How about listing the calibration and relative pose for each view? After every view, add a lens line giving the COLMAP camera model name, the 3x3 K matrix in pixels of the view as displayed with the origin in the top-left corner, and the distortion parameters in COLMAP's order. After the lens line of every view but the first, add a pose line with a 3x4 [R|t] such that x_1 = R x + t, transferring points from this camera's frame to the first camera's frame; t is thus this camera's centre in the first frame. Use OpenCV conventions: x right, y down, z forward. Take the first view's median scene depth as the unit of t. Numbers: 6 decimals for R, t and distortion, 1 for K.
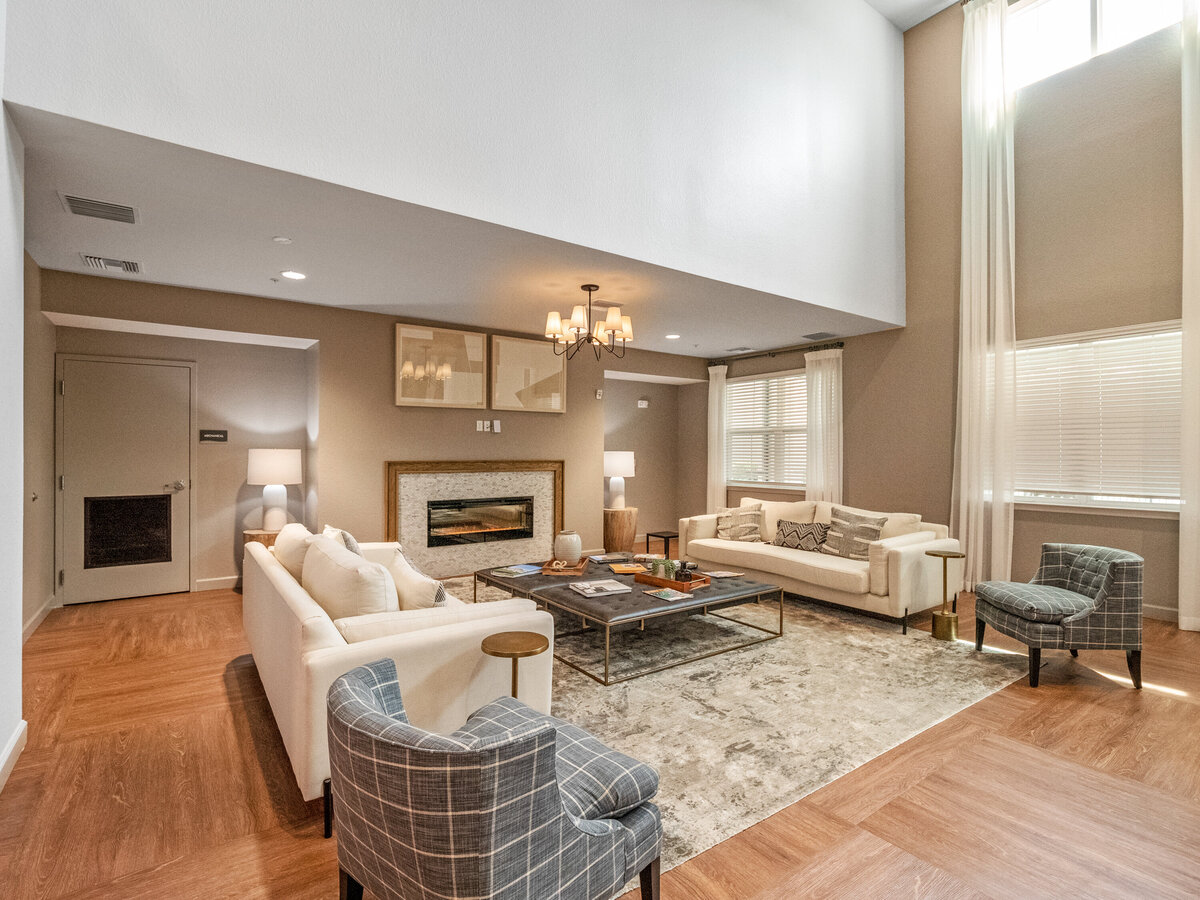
lens RADIAL K [[592.5, 0, 589.9], [0, 592.5, 451.6], [0, 0, 1]] dist [-0.005891, -0.000825]
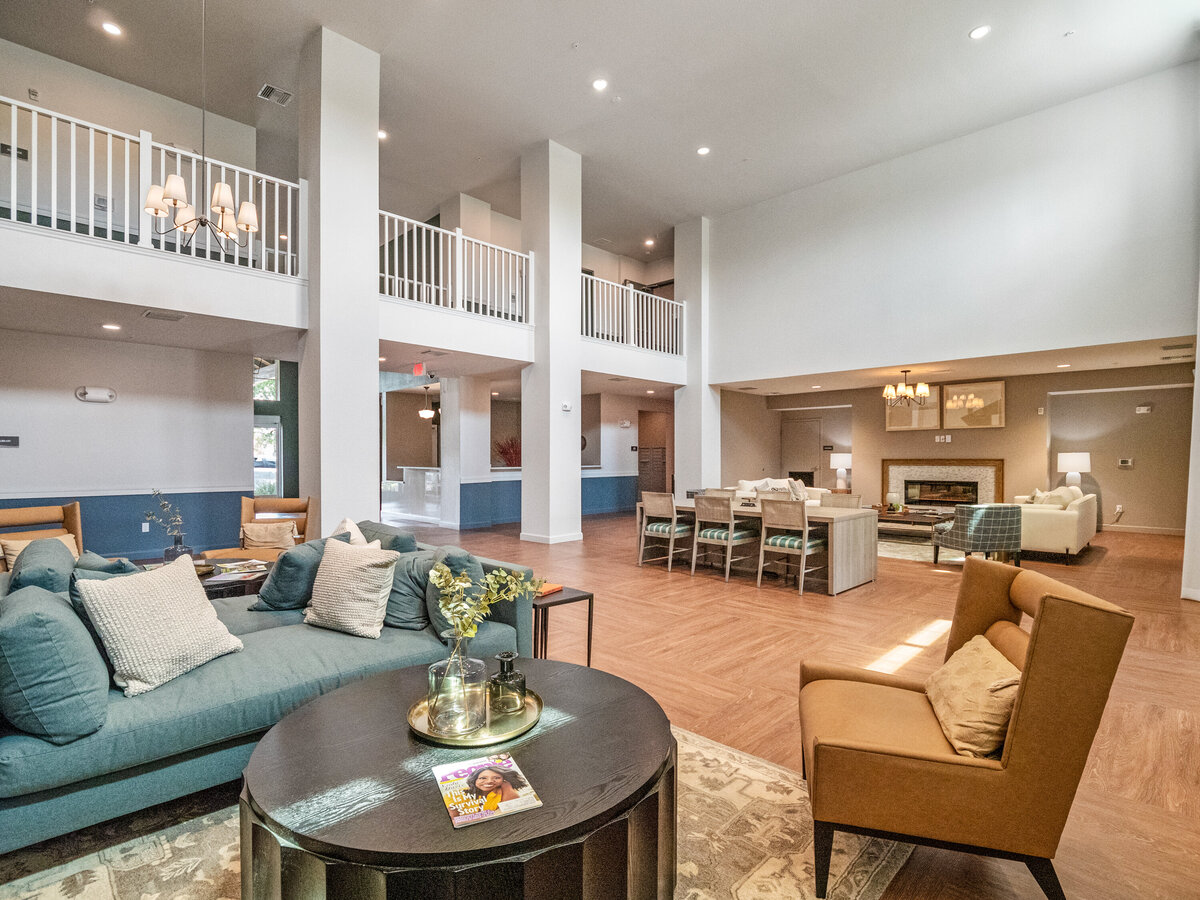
lens RADIAL K [[587.0, 0, 600.0], [0, 587.0, 450.0], [0, 0, 1]] dist [-0.002796, 0.000315]
pose [[0.172223, -0.015854, -0.984930, 1.381087], [0.004262, 0.999873, -0.015349, 0.011685], [0.985049, -0.001554, 0.172268, -0.282488]]
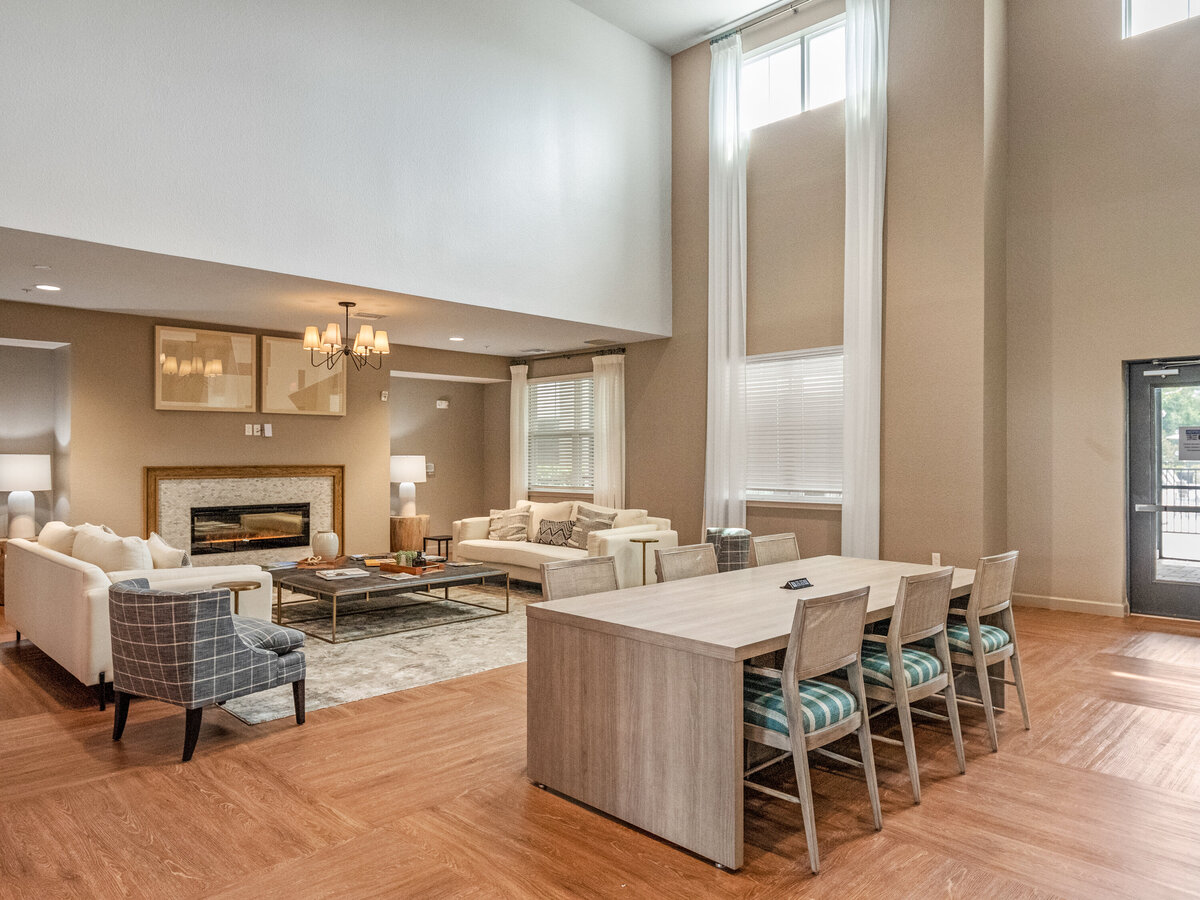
lens RADIAL K [[821.5, 0, 590.7], [0, 821.5, 453.5], [0, 0, 1]] dist [-0.003280, 0.000791]
pose [[0.986552, -0.003487, 0.163413, 0.149087], [0.003724, 0.999992, -0.001145, -0.001133], [-0.163407, 0.001738, 0.986557, -0.423478]]
